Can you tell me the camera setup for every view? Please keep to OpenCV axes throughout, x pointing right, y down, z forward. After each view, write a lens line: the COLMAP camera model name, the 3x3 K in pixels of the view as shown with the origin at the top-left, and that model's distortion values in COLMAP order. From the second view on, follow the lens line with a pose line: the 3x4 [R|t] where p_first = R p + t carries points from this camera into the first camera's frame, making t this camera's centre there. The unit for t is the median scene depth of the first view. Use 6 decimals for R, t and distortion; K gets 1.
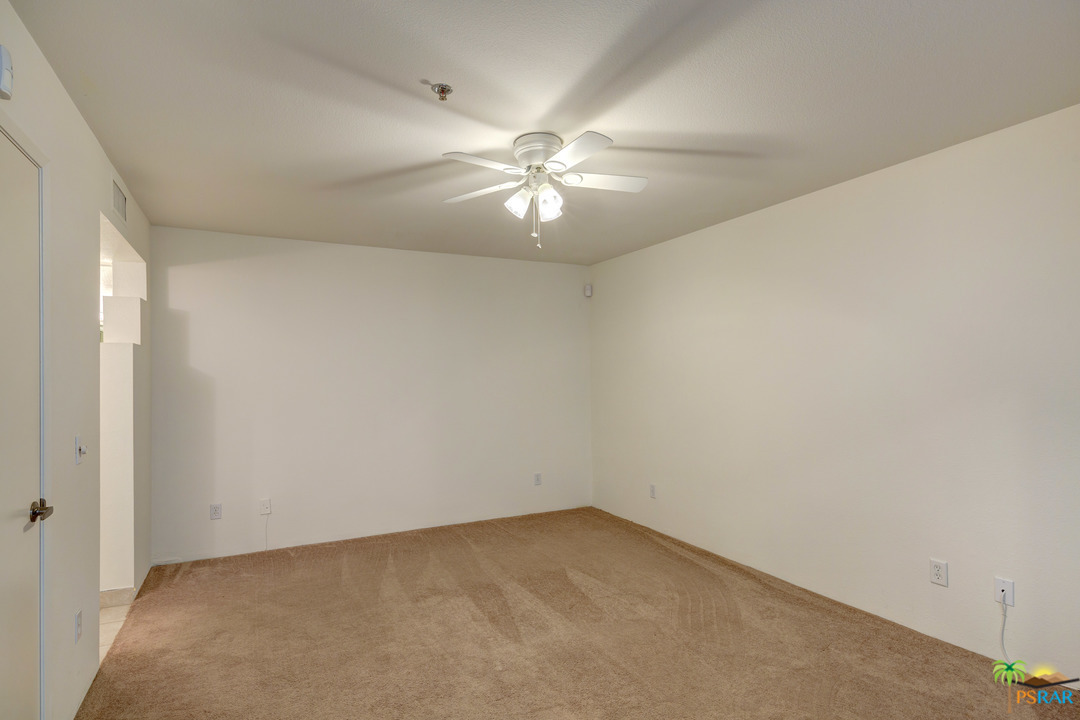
lens RADIAL K [[556.3, 0, 537.9], [0, 556.3, 369.2], [0, 0, 1]] dist [0.026987, -0.006151]
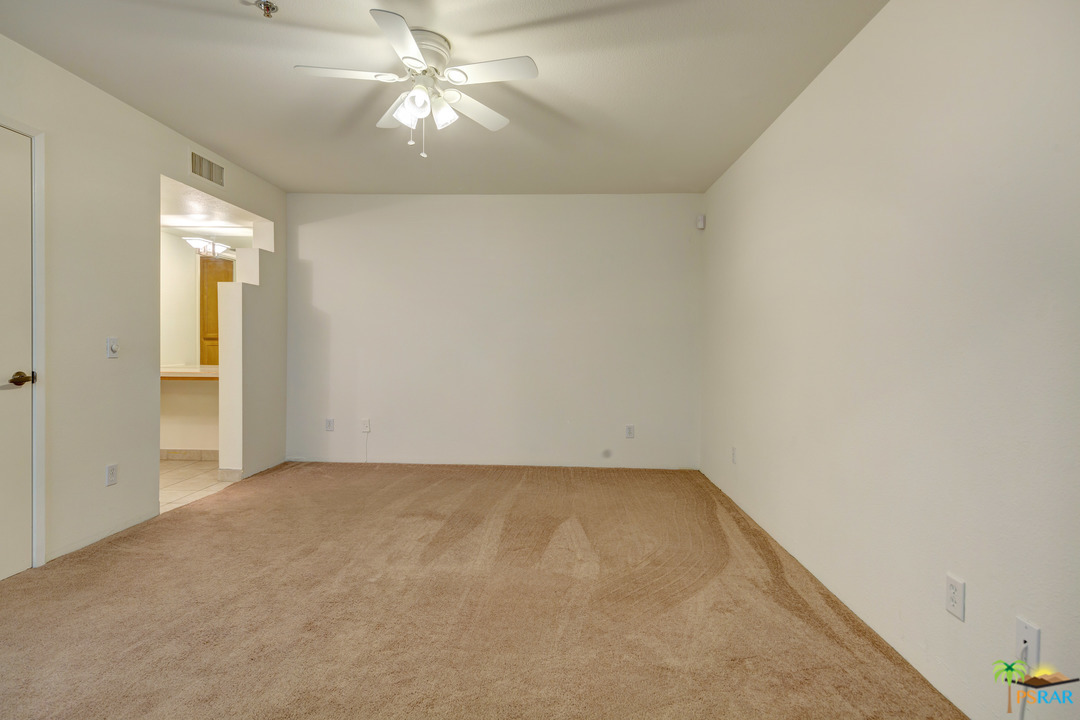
lens RADIAL K [[556.3, 0, 542.6], [0, 556.3, 350.4], [0, 0, 1]] dist [0.026987, -0.006151]
pose [[0.877744, 0.025514, -0.478450, 0.473964], [-0.014466, 0.999537, 0.026764, 0.061580], [0.478911, -0.016571, 0.877707, 0.187102]]
